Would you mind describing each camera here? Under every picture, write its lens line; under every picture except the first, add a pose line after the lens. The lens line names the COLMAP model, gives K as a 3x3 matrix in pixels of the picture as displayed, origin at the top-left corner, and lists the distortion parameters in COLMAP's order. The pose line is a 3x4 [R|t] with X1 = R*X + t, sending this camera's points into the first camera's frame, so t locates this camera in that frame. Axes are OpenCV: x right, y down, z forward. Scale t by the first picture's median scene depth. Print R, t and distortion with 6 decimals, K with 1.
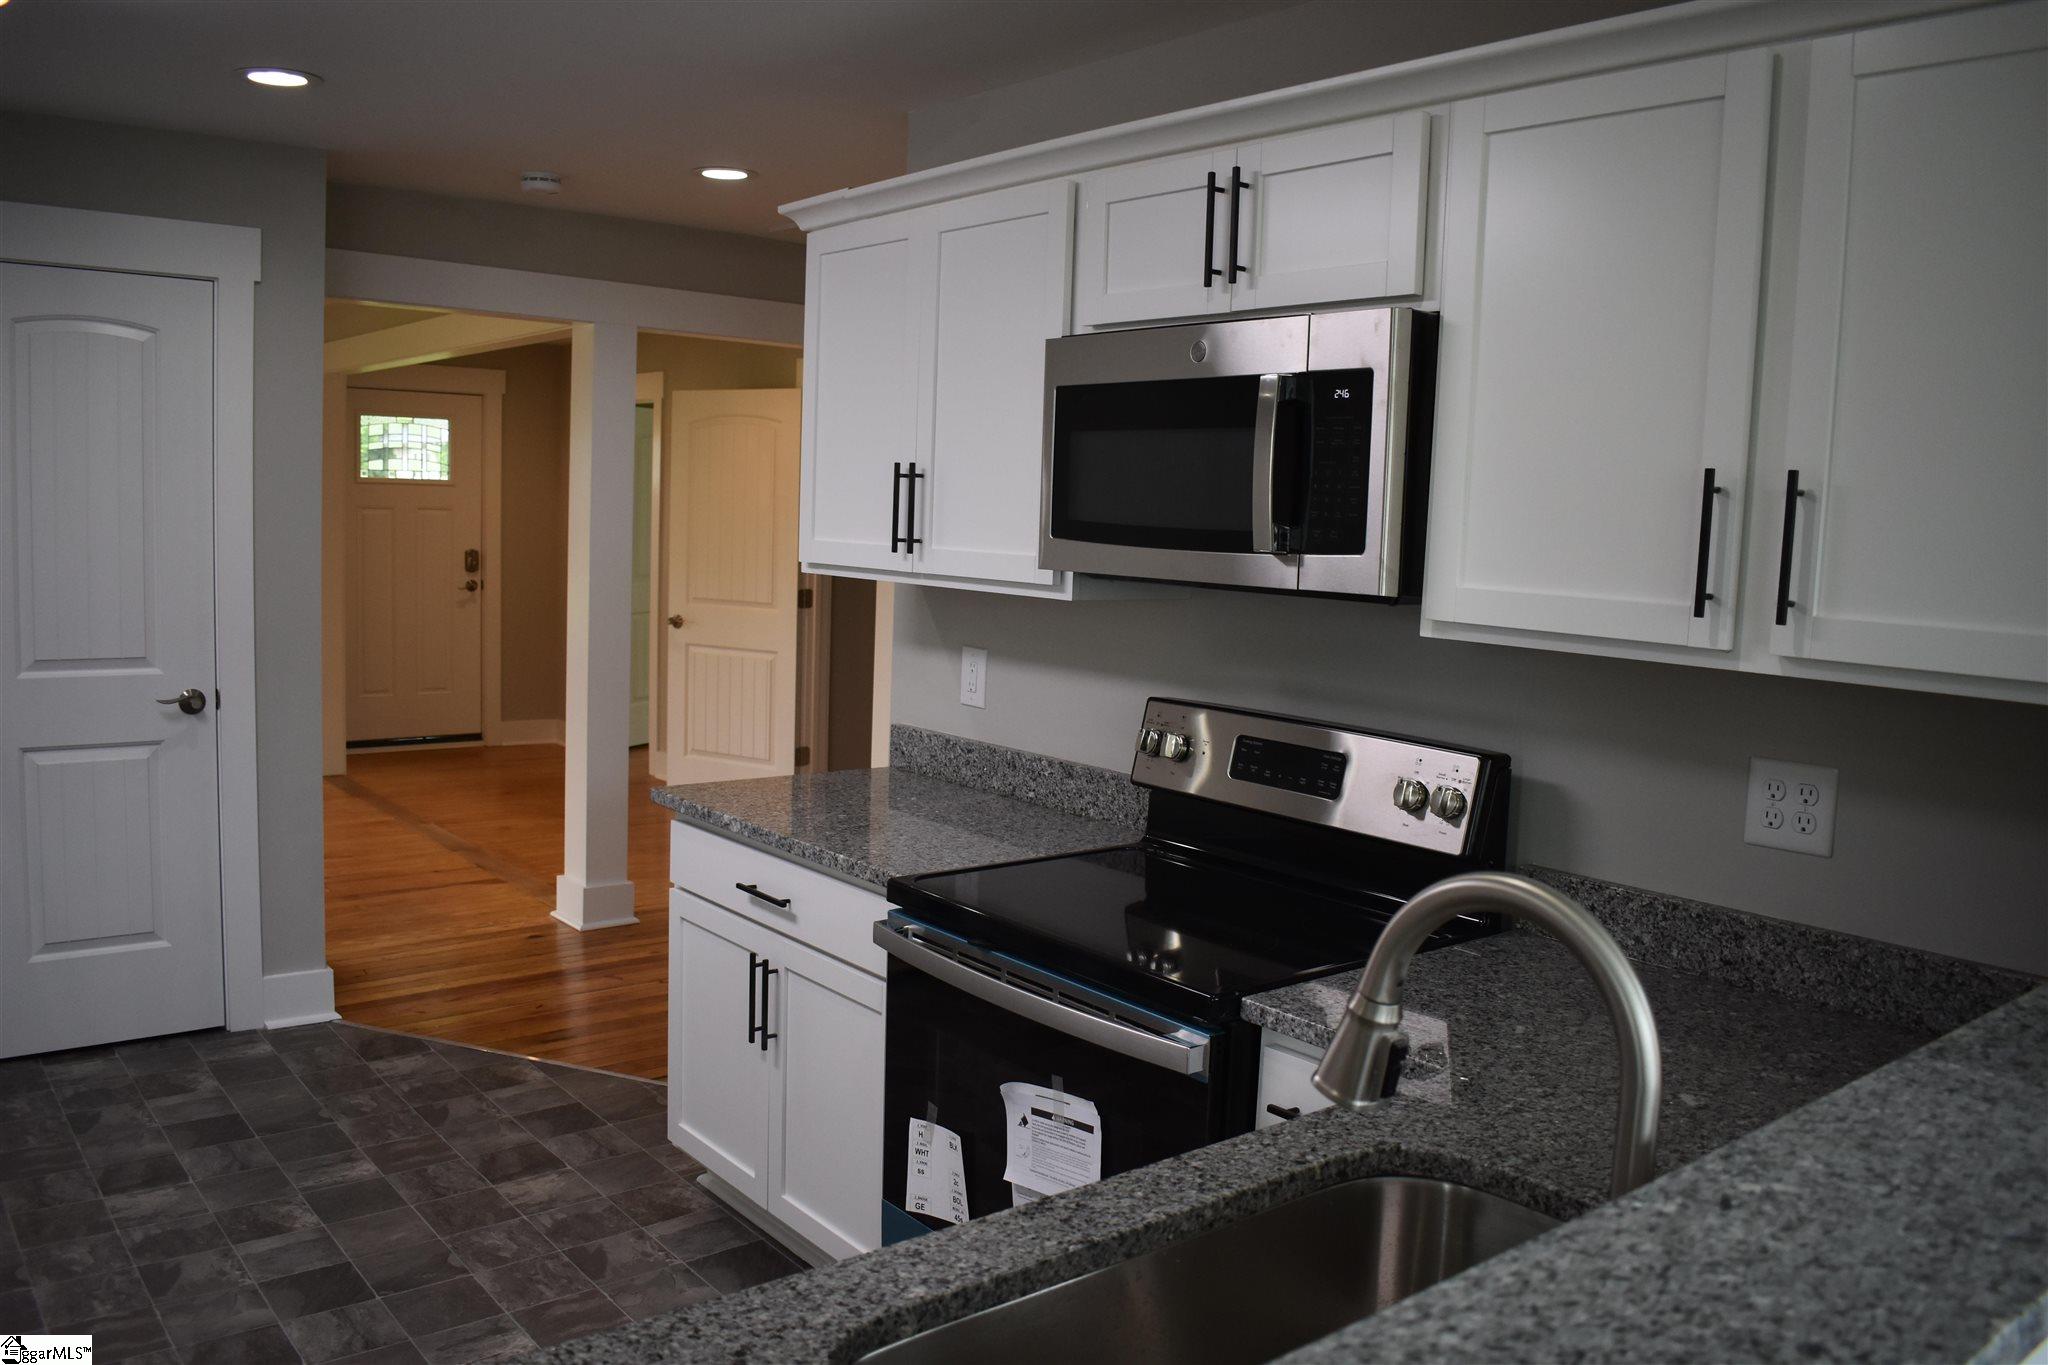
lens RADIAL K [[1594.1, 0, 1030.7], [0, 1594.1, 678.1], [0, 0, 1]] dist [-0.096495, 0.015979]
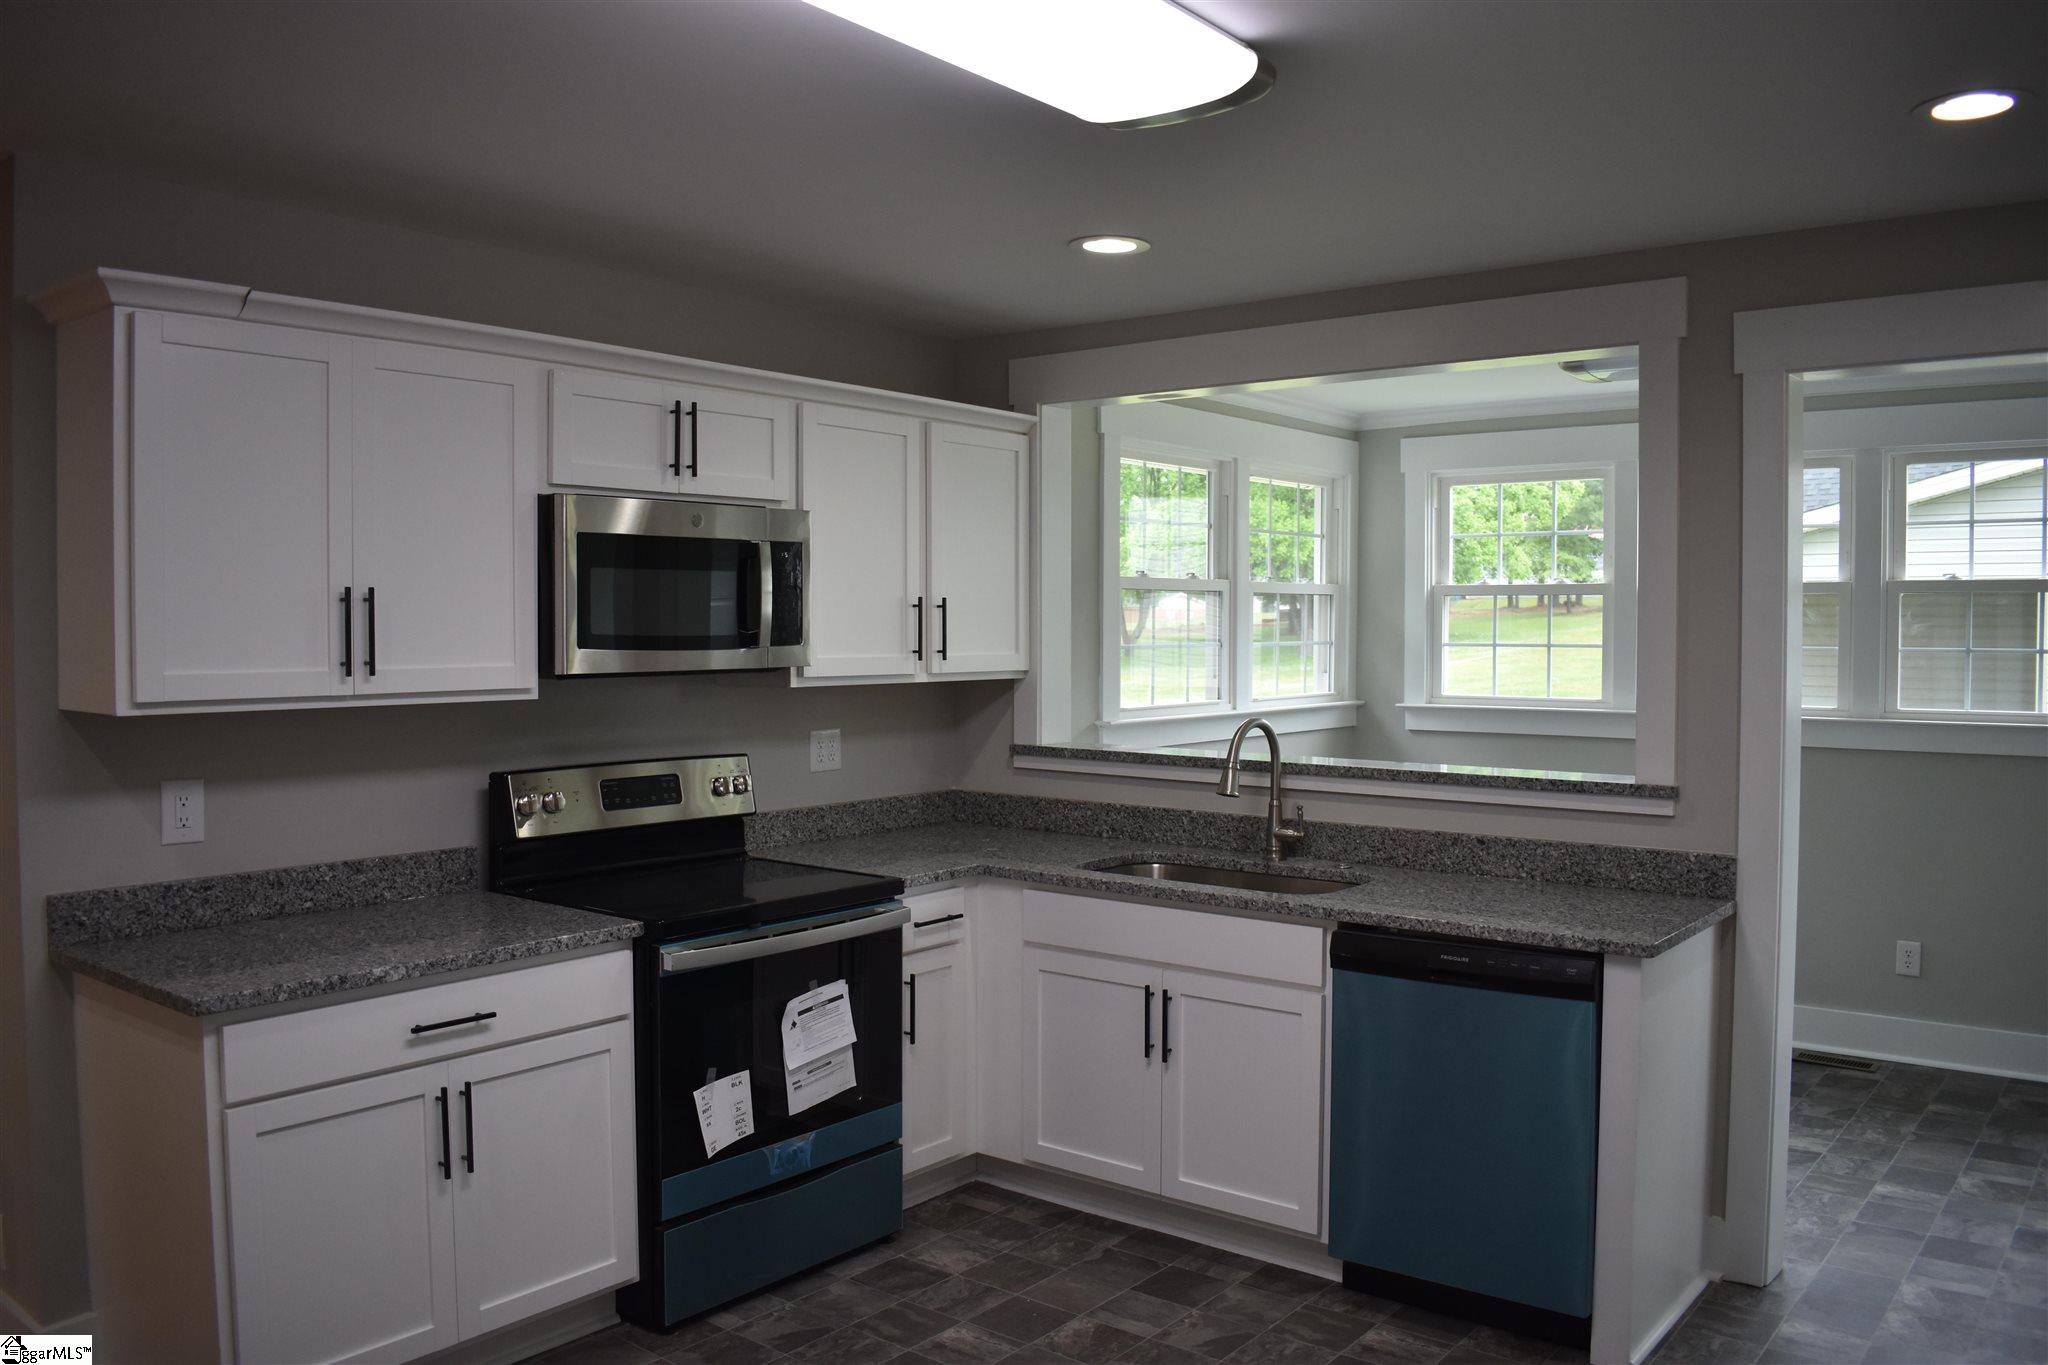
lens RADIAL K [[1594.1, 0, 1030.7], [0, 1594.1, 678.1], [0, 0, 1]] dist [-0.096495, 0.015979]
pose [[-0.210671, -0.073547, 0.974786, -1.469251], [0.092622, 0.991178, 0.094801, -0.170413], [-0.973159, 0.110259, -0.202001, 1.013445]]
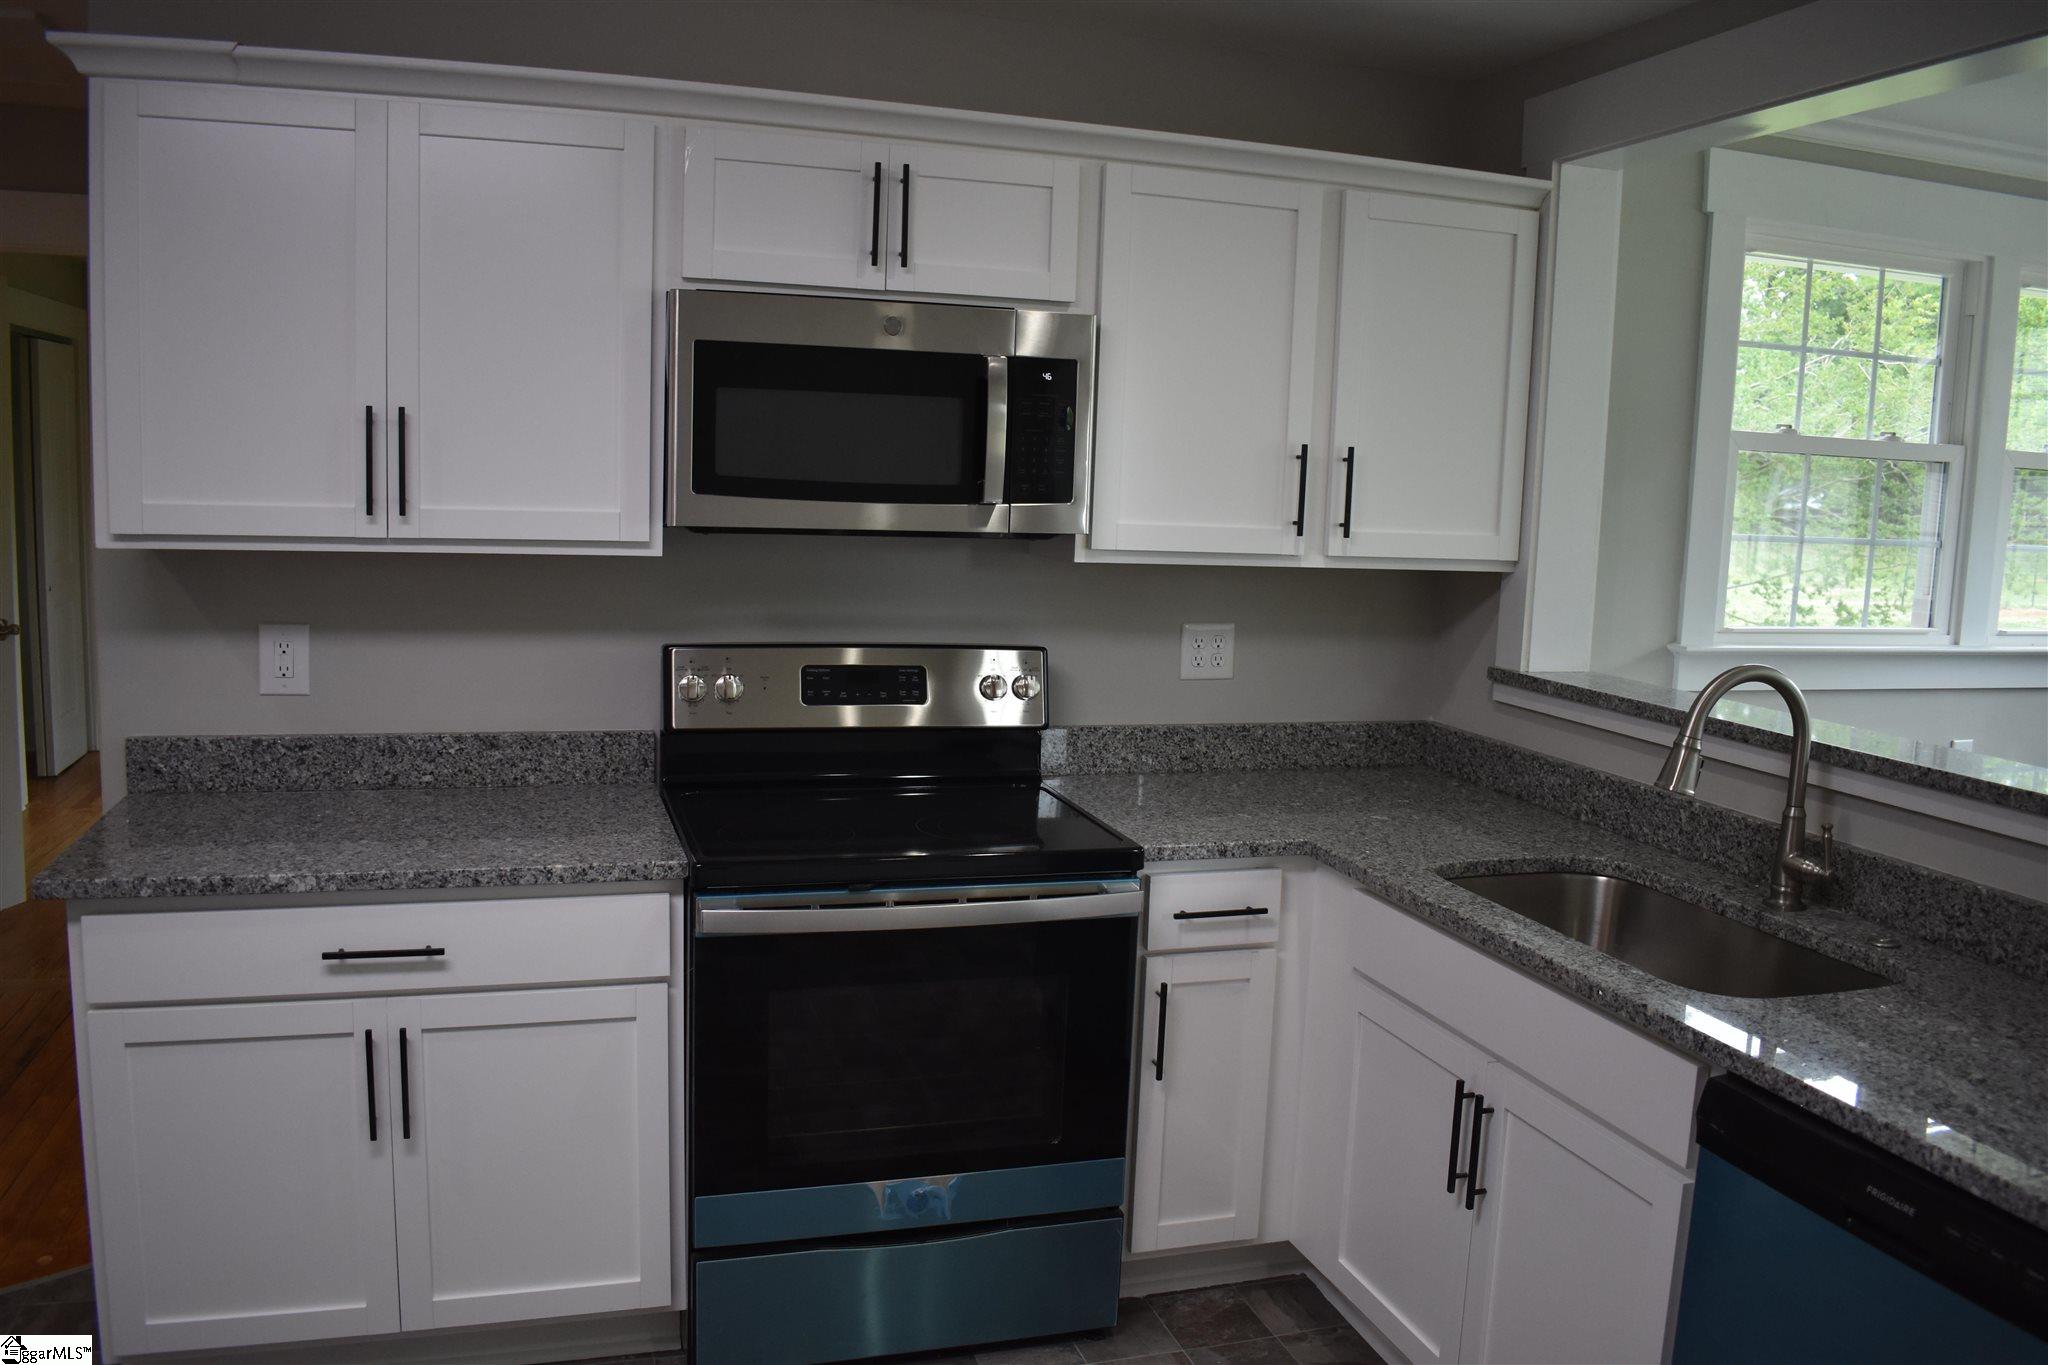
lens RADIAL K [[1594.1, 0, 1030.7], [0, 1594.1, 678.1], [0, 0, 1]] dist [-0.096495, 0.015979]
pose [[0.371993, -0.144342, 0.916944, -0.926070], [0.075336, 0.989272, 0.125165, -0.092316], [-0.925173, 0.022519, 0.378877, 0.489267]]
